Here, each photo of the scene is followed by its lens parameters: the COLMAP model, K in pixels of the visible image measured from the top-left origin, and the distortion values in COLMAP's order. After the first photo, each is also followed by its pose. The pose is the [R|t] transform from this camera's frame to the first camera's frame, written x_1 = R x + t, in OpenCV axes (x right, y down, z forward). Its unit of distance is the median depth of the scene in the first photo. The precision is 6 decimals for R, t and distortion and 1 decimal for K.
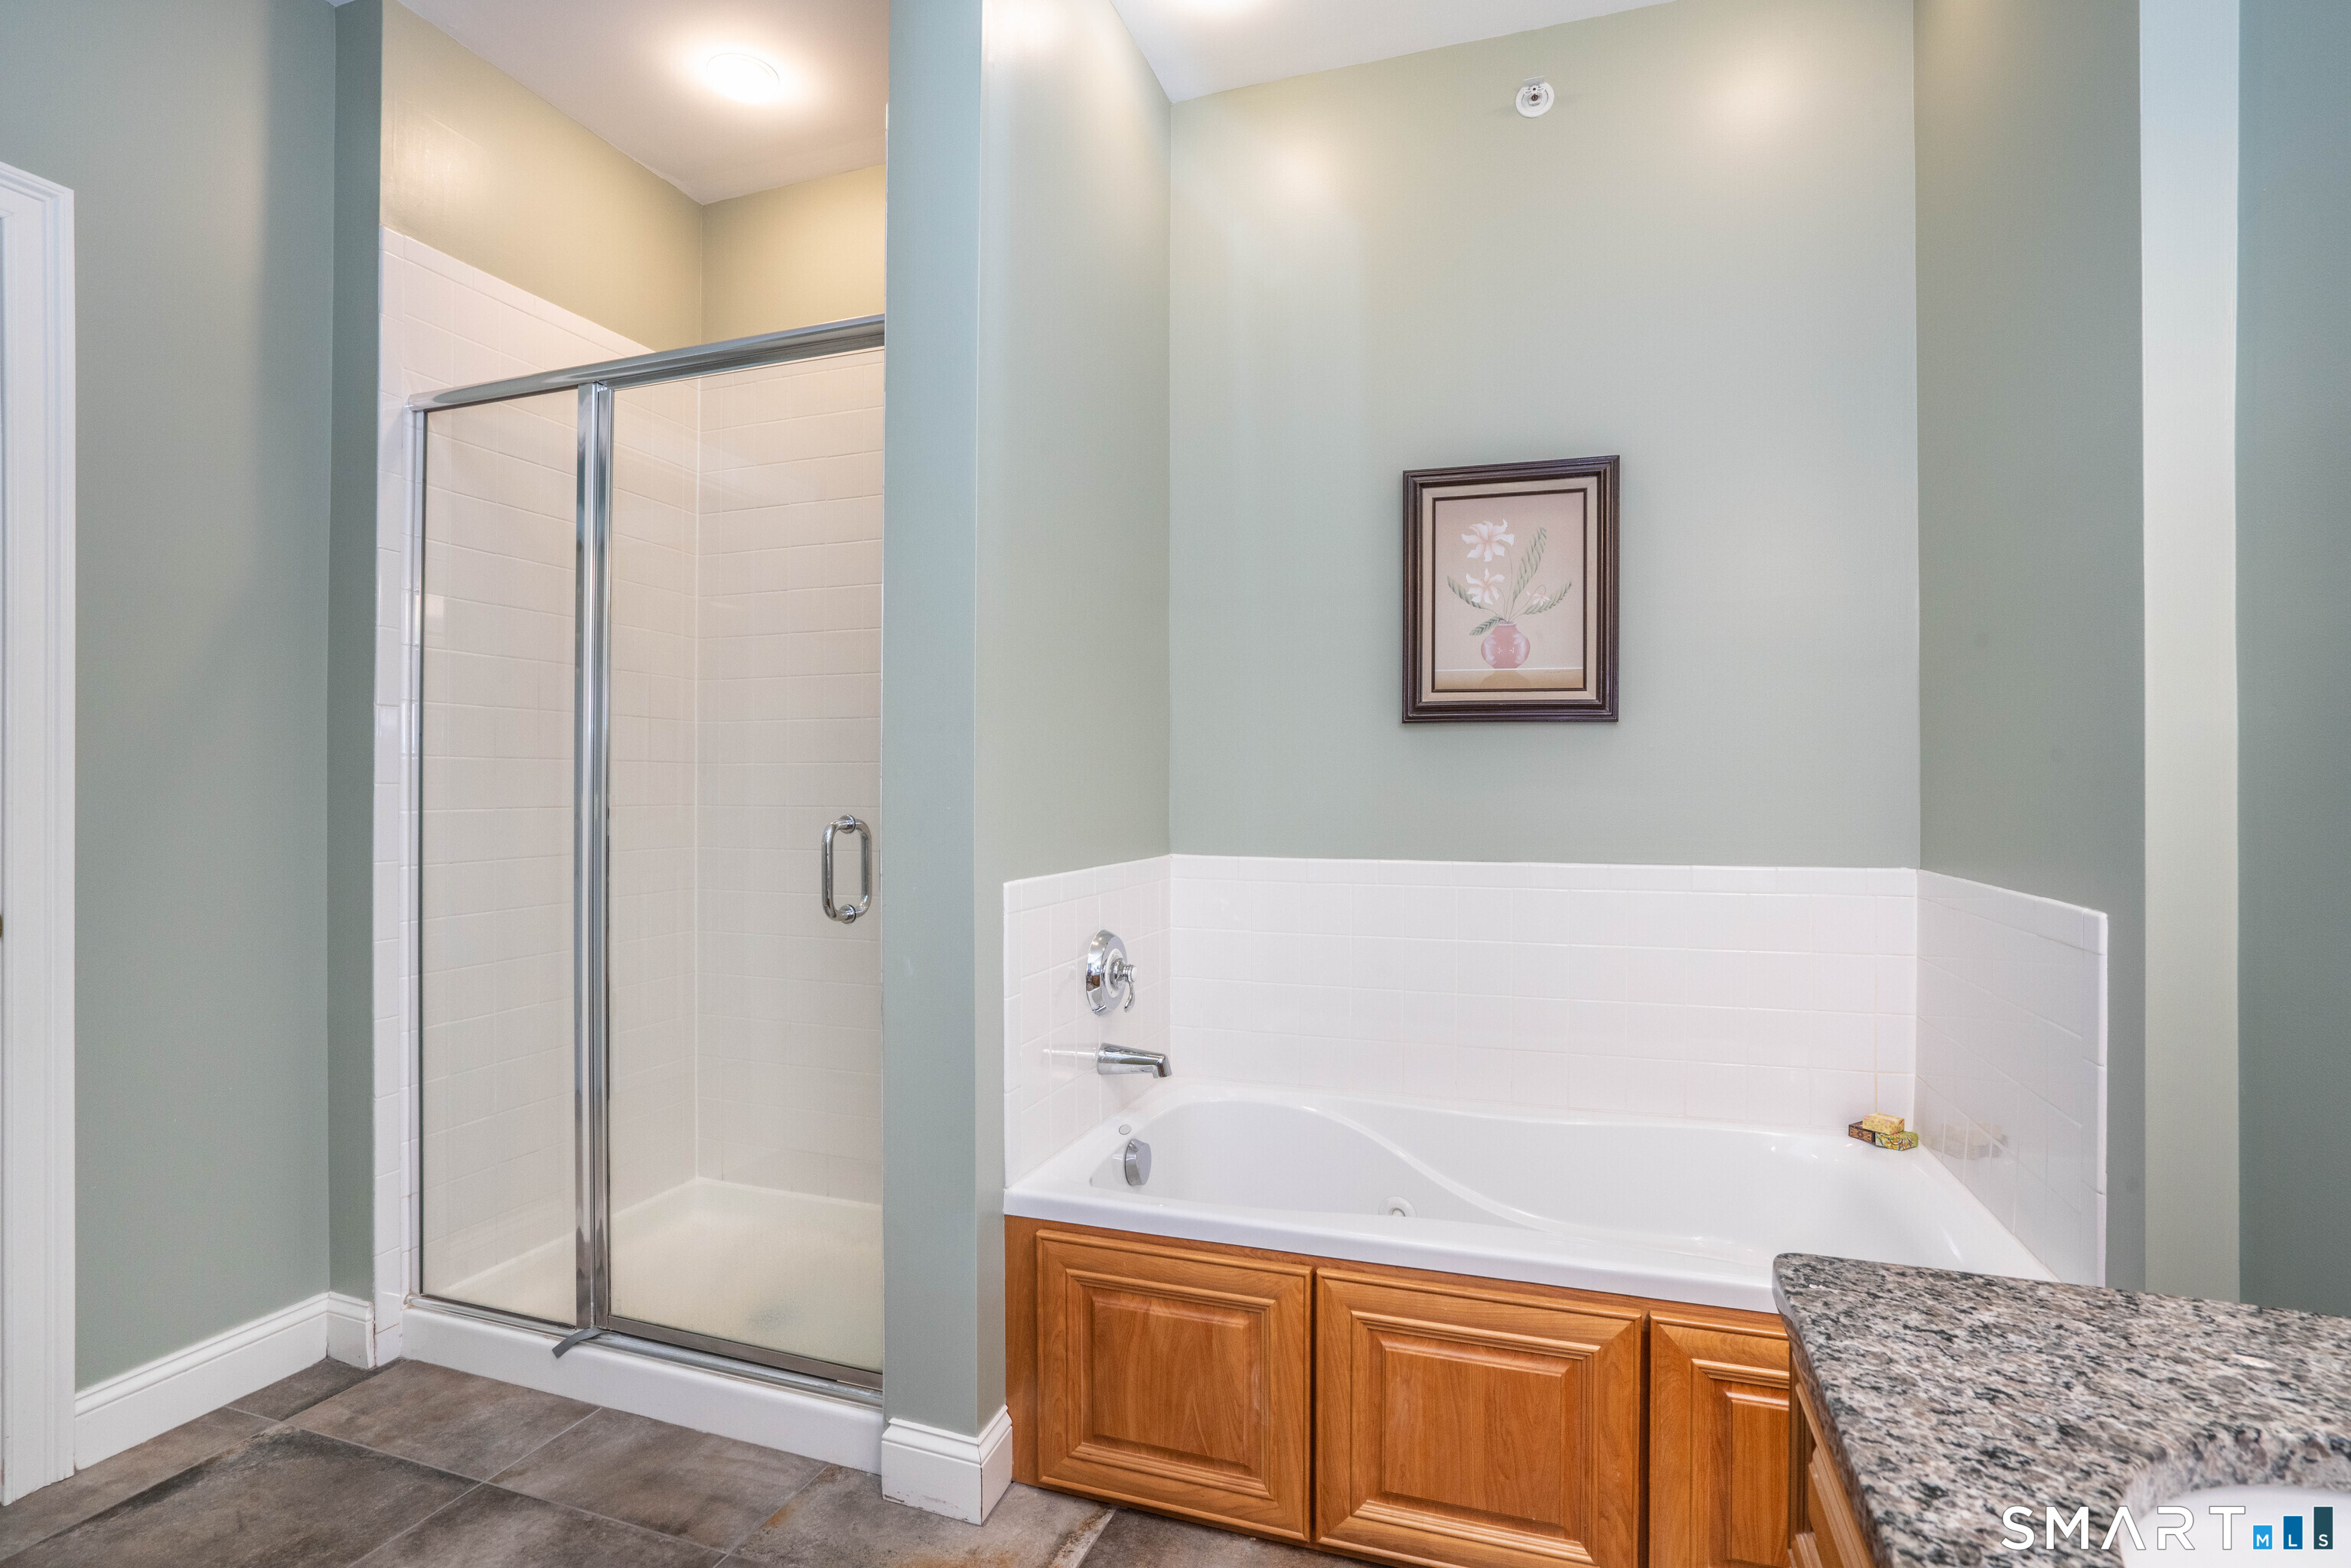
lens RADIAL K [[1149.3, 0, 1187.8], [0, 1149.3, 784.3], [0, 0, 1]] dist [-0.037235, 0.000944]
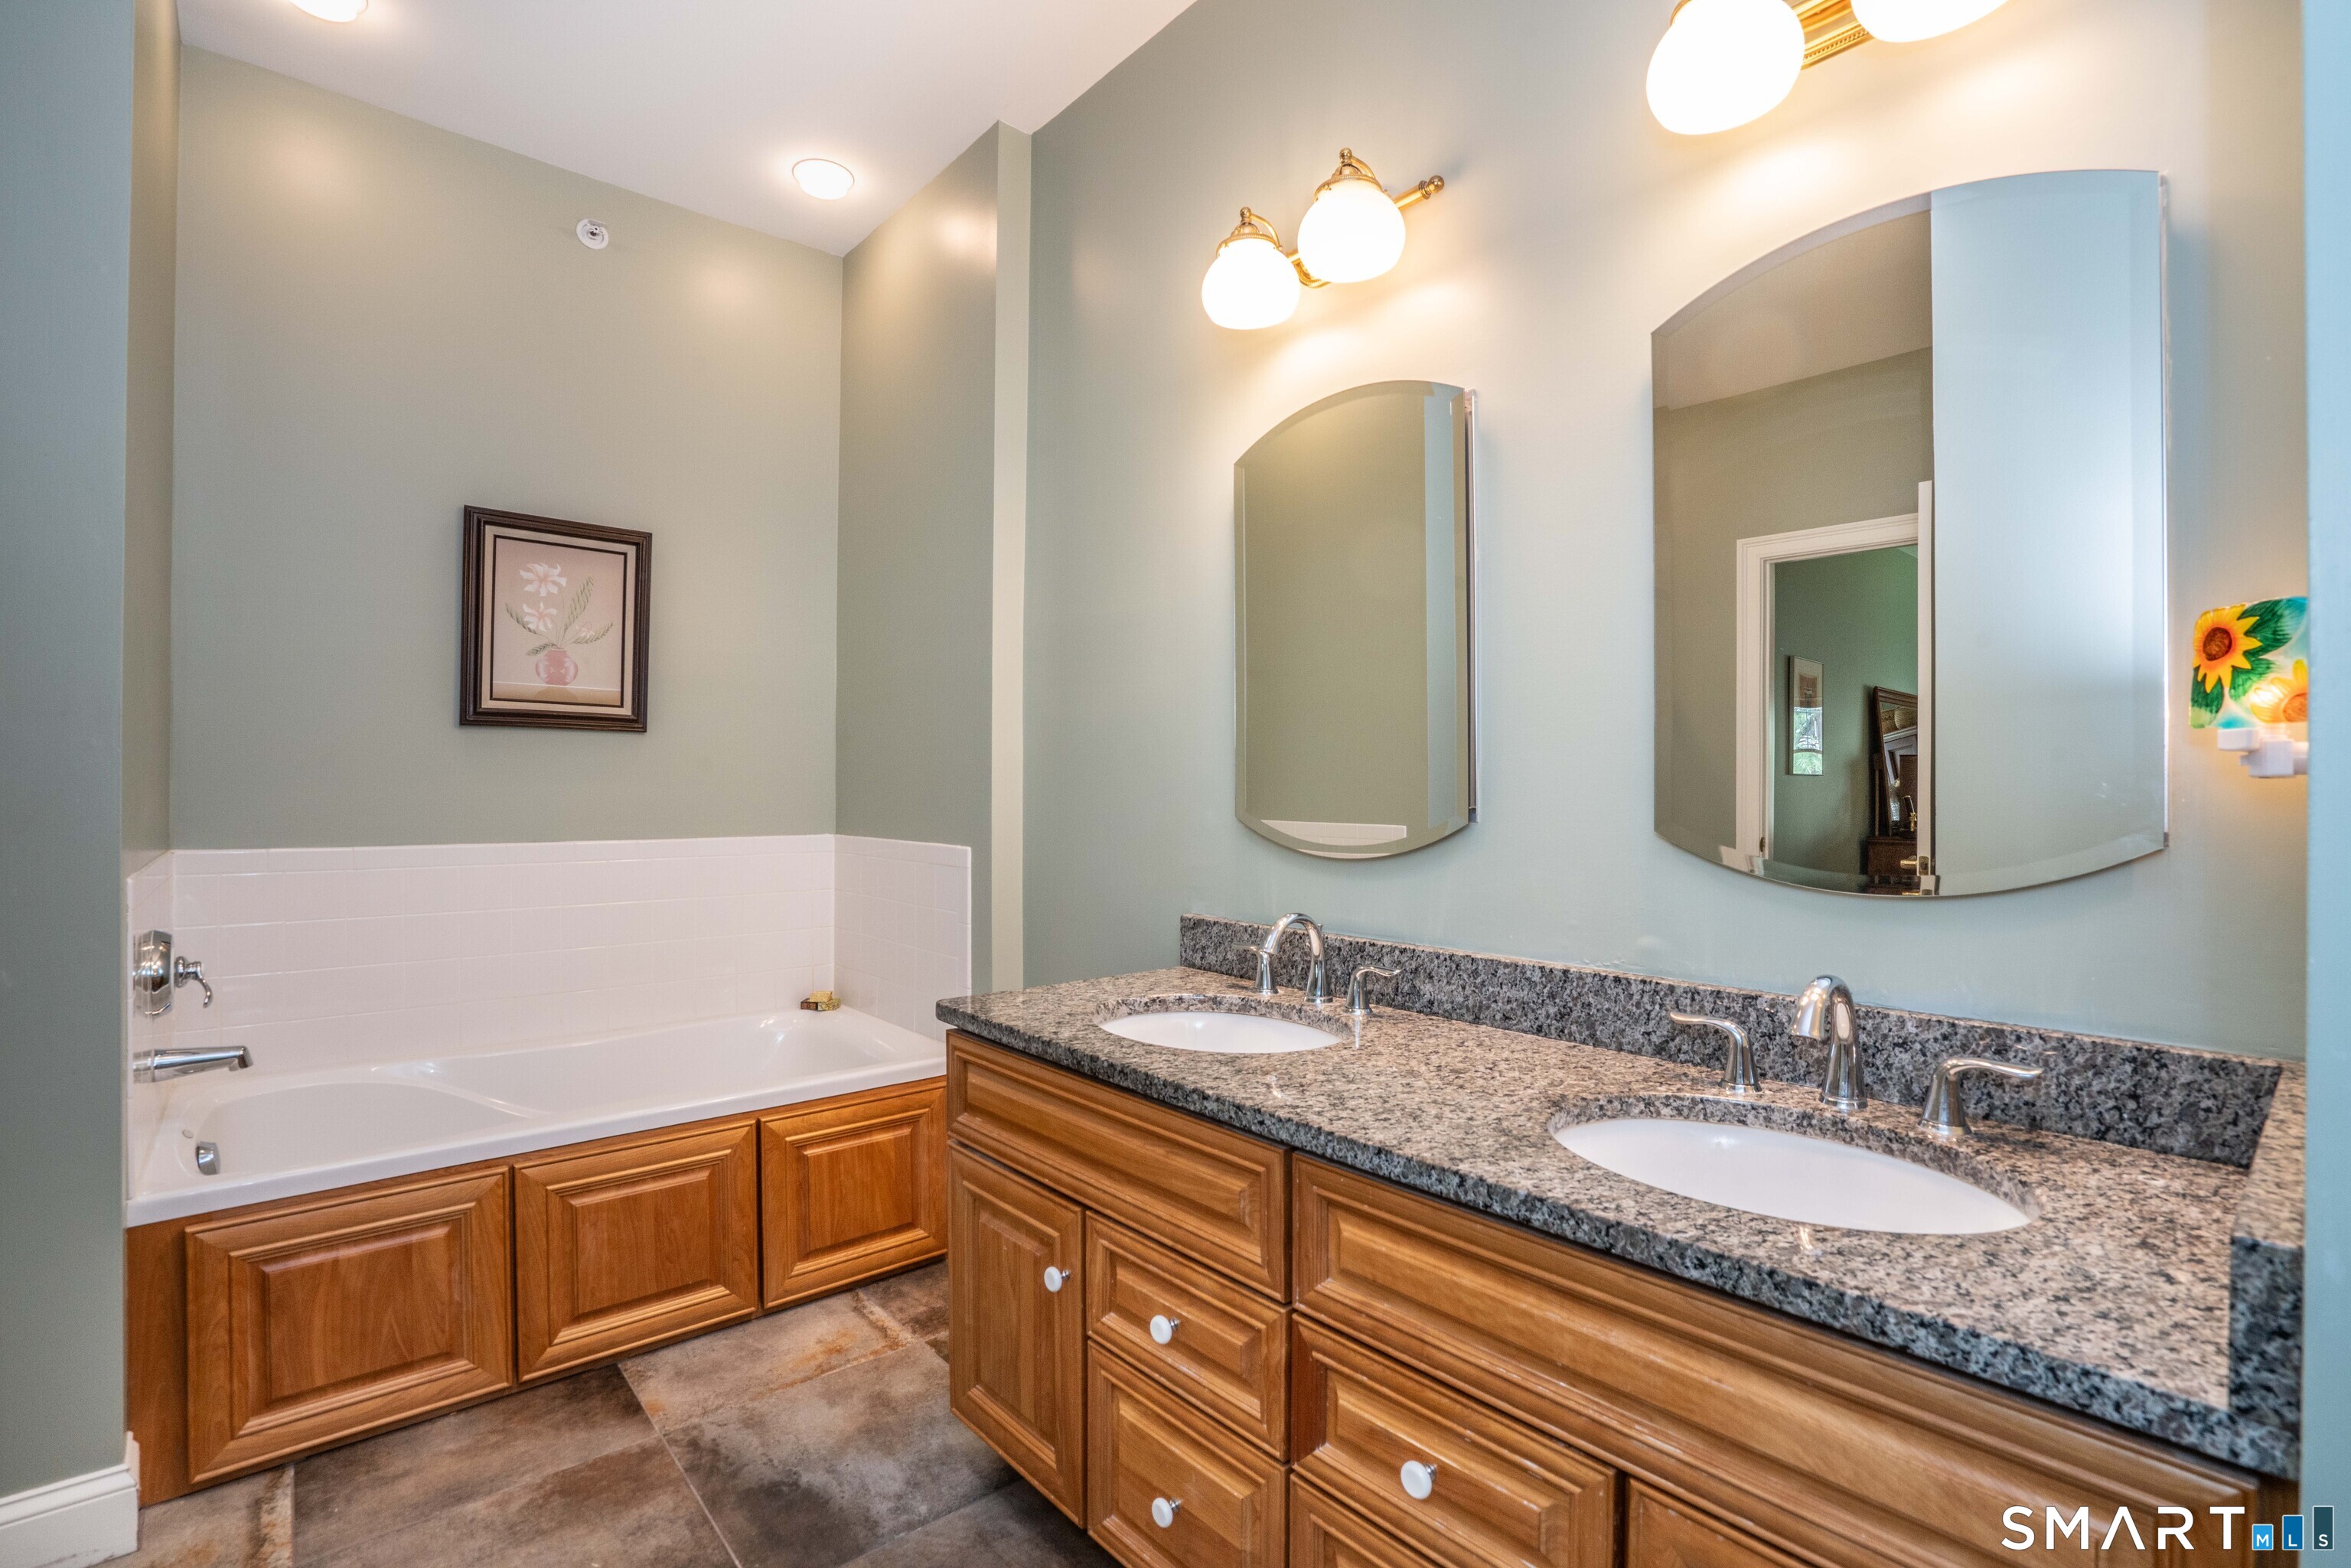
lens RADIAL K [[1099.6, 0, 1164.1], [0, 1099.6, 783.3], [0, 0, 1]] dist [-0.003048, 0.000422]
pose [[0.504514, 0.003639, 0.863396, -0.533518], [-0.005205, 0.999986, -0.001174, 0.003434], [-0.863388, -0.003902, 0.504526, -0.210251]]
